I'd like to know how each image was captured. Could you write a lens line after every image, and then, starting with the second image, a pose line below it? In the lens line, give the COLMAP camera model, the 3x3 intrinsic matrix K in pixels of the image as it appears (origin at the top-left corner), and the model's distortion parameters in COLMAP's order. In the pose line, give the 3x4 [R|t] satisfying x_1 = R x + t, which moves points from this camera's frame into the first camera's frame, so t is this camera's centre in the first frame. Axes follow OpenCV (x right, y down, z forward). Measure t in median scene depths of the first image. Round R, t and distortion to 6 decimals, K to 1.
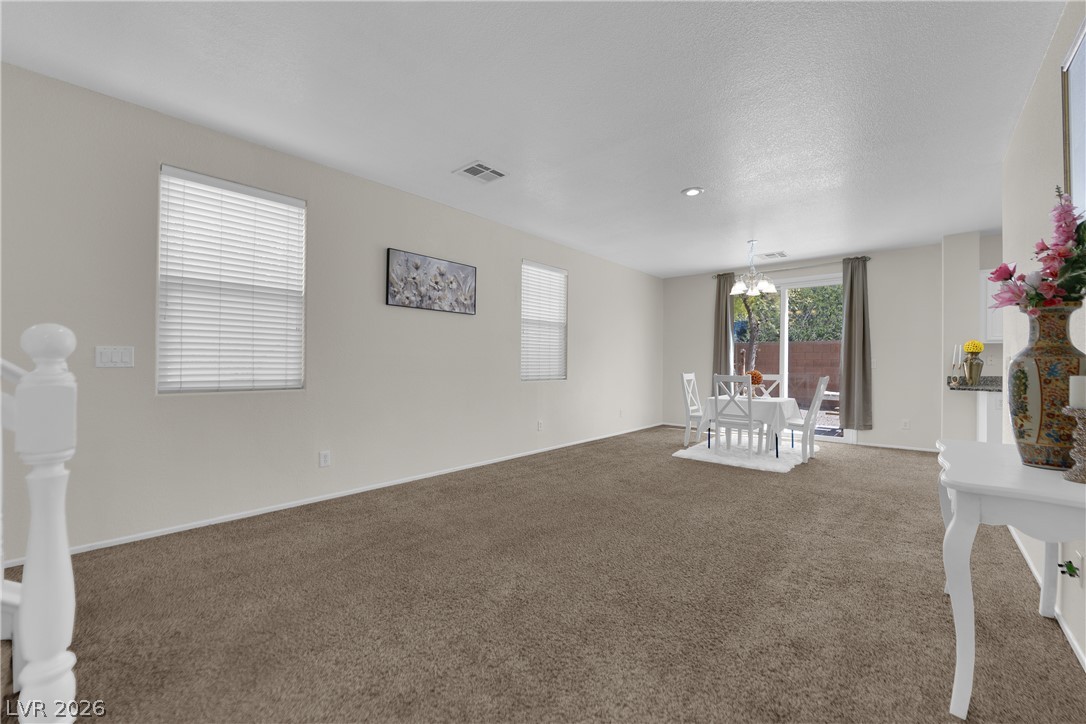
lens RADIAL K [[437.7, 0, 543.9], [0, 437.7, 361.2], [0, 0, 1]] dist [-0.002258, -0.009463]
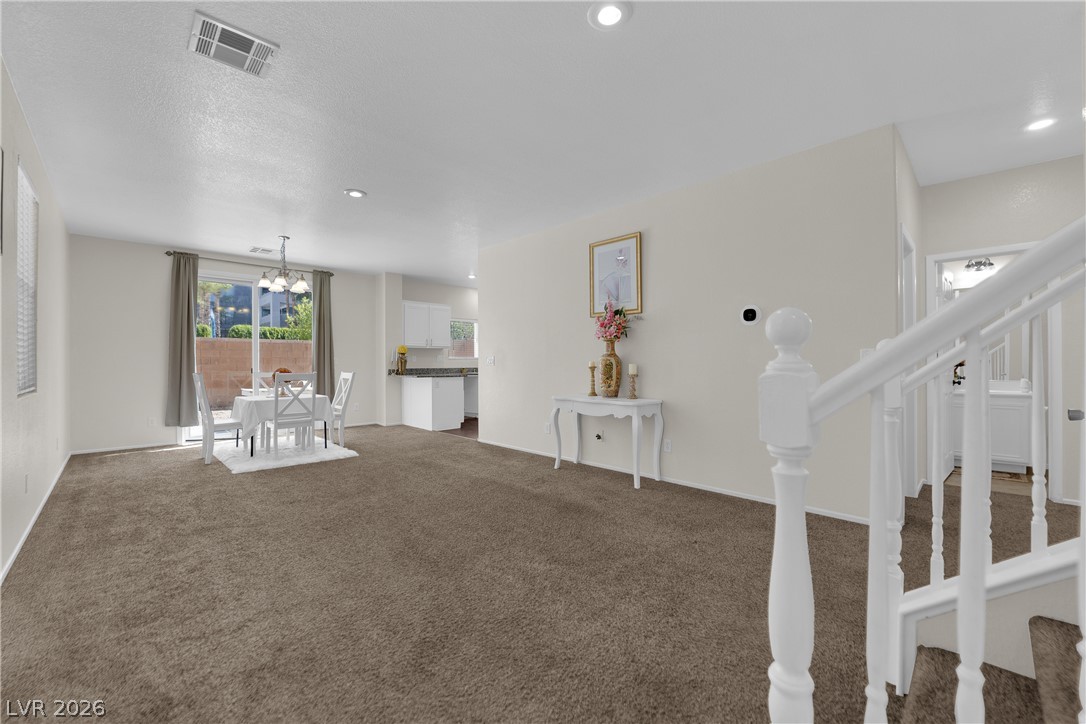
lens RADIAL K [[437.7, 0, 543.9], [0, 437.7, 361.2], [0, 0, 1]] dist [-0.002258, -0.009463]
pose [[0.074026, -0.004214, 0.997247, -0.599119], [-0.000733, 0.999991, 0.004280, 0.000854], [-0.997256, -0.001048, 0.074023, 0.447908]]
